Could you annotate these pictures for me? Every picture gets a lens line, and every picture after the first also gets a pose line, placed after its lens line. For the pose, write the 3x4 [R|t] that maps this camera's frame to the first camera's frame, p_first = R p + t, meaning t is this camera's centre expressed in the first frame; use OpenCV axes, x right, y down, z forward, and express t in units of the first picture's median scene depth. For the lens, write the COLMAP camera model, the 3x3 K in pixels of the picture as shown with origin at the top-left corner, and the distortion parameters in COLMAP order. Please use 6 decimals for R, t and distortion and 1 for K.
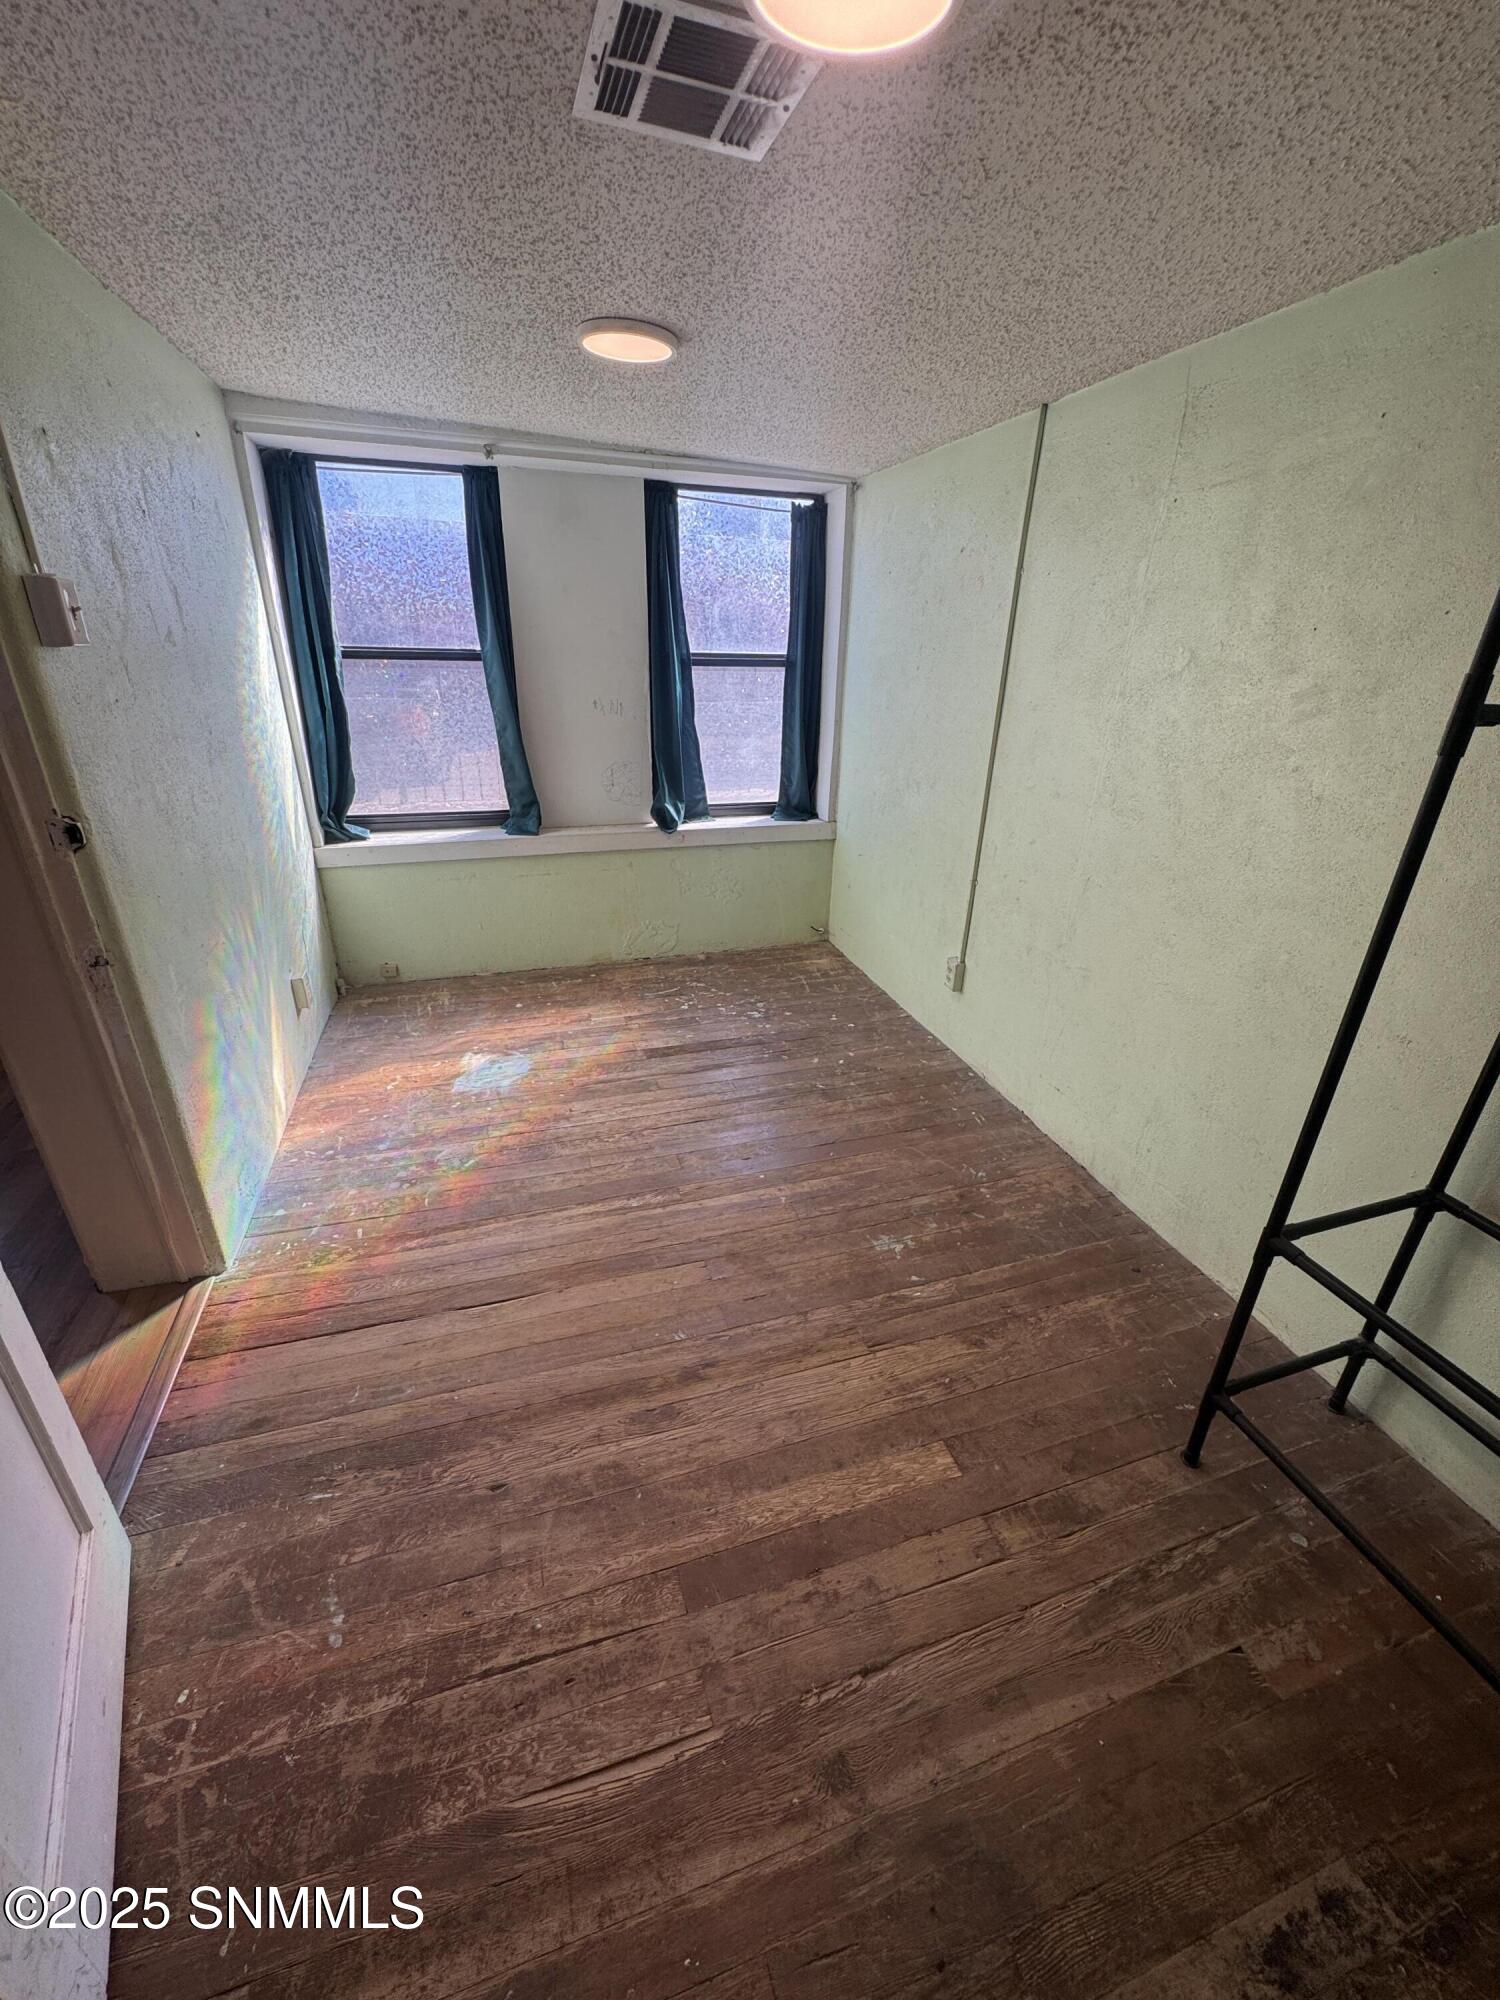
lens RADIAL K [[798.1, 0, 751.7], [0, 798.1, 998.7], [0, 0, 1]] dist [-0.004577, -0.000324]
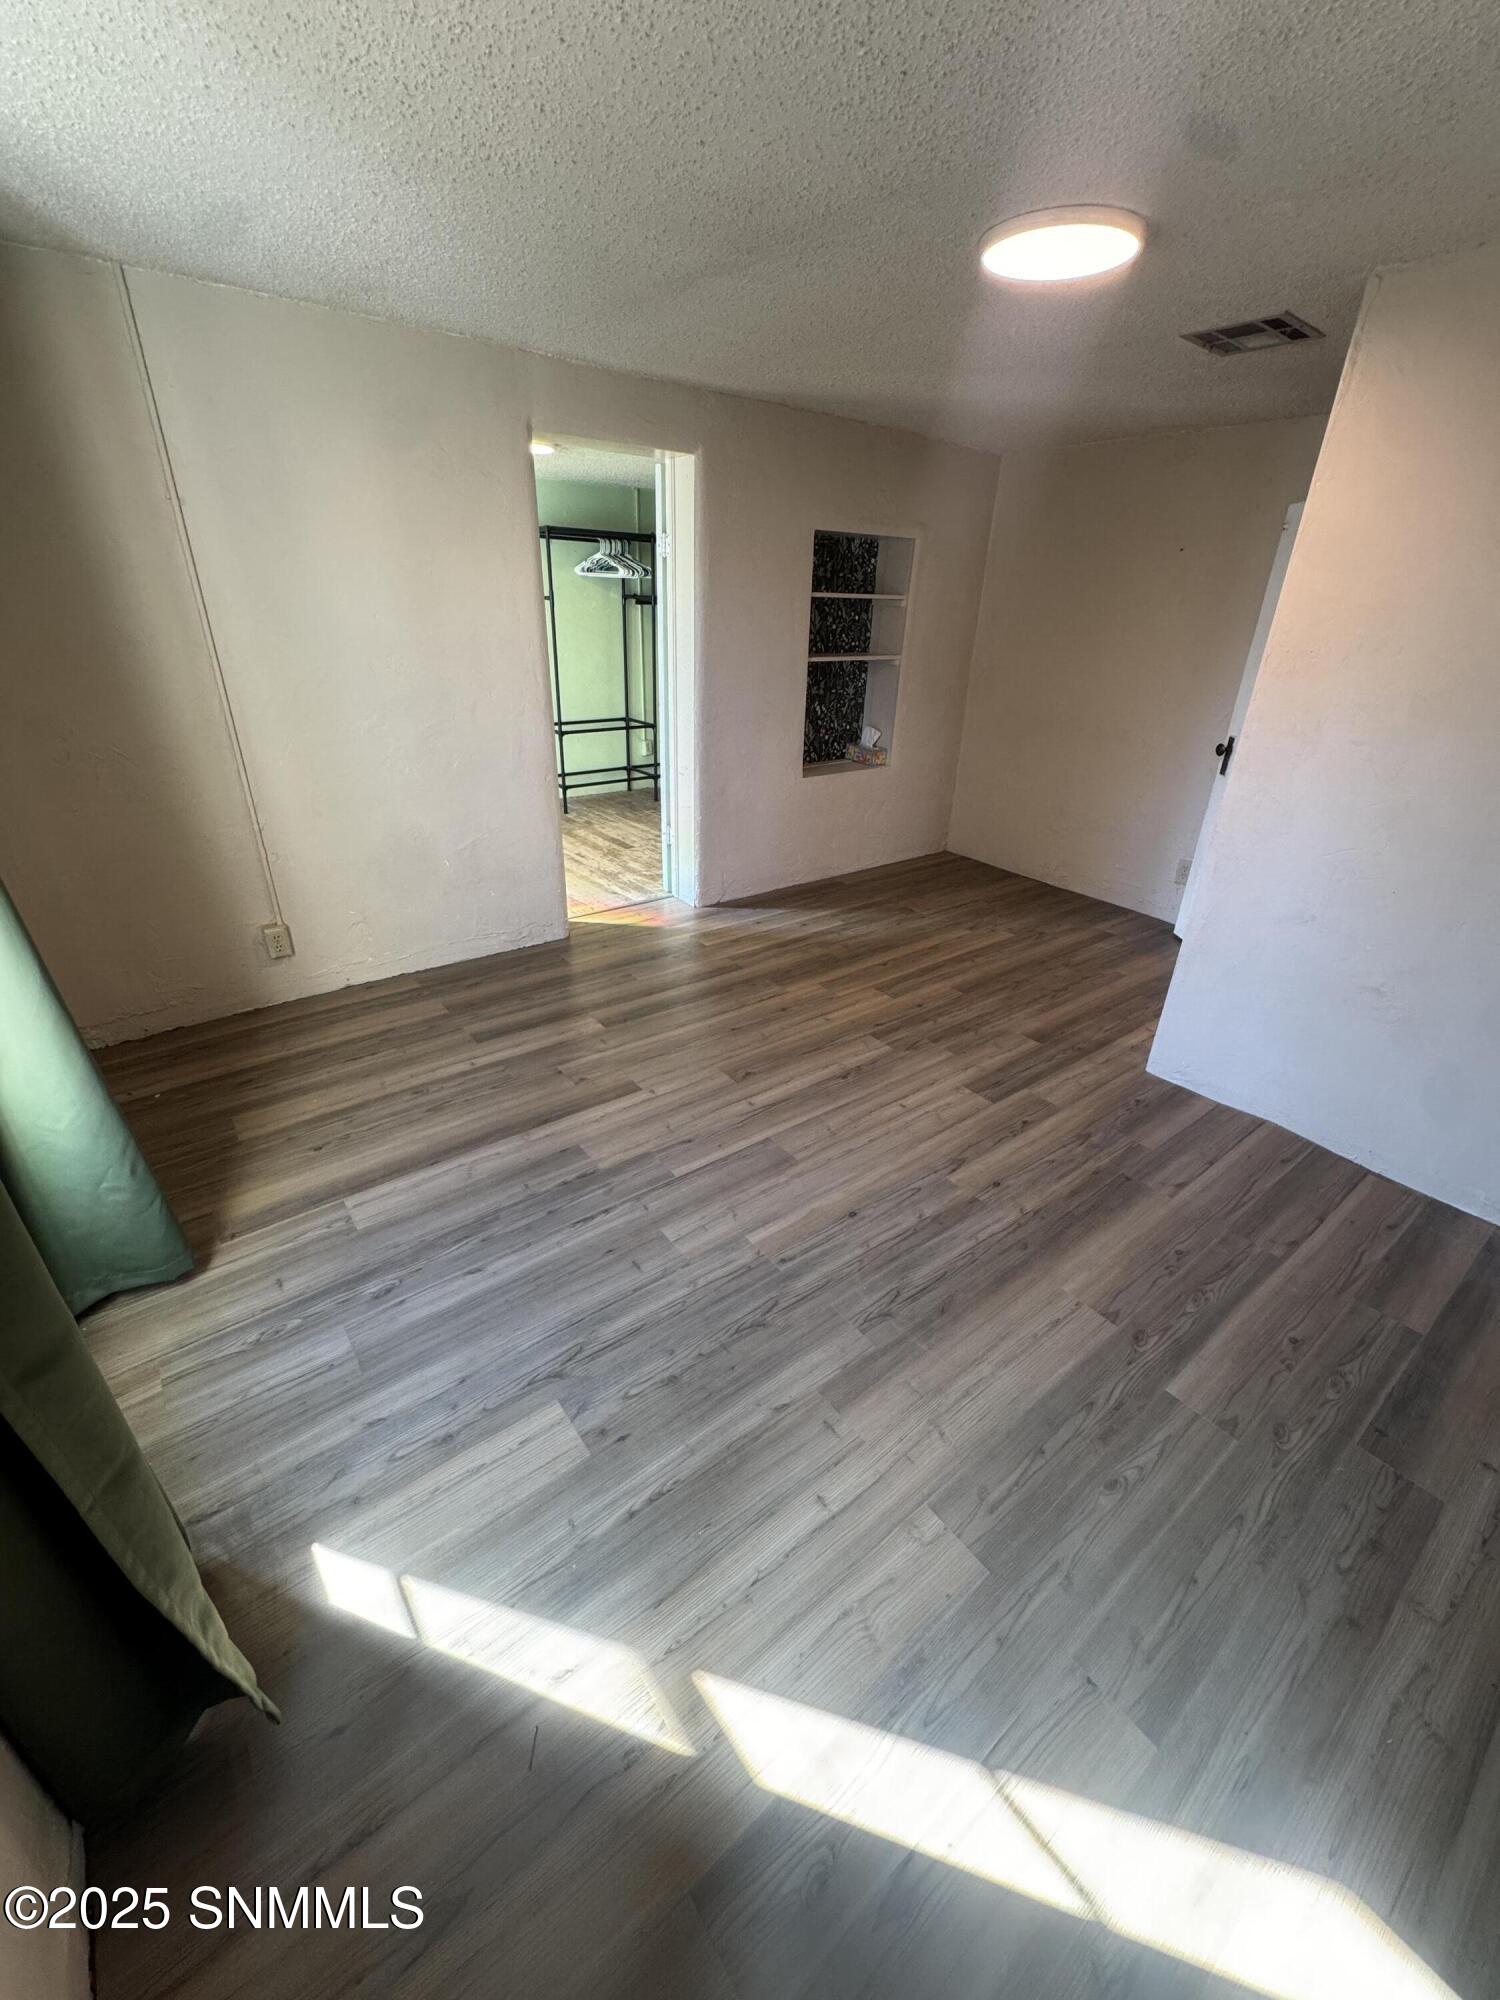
lens RADIAL K [[798.1, 0, 751.7], [0, 798.1, 998.7], [0, 0, 1]] dist [-0.004577, -0.000324]
pose [[-0.342297, -0.458229, 0.820280, -2.185355], [0.348610, 0.748768, 0.563753, -0.381697], [-0.872527, 0.478929, -0.096558, 0.715179]]
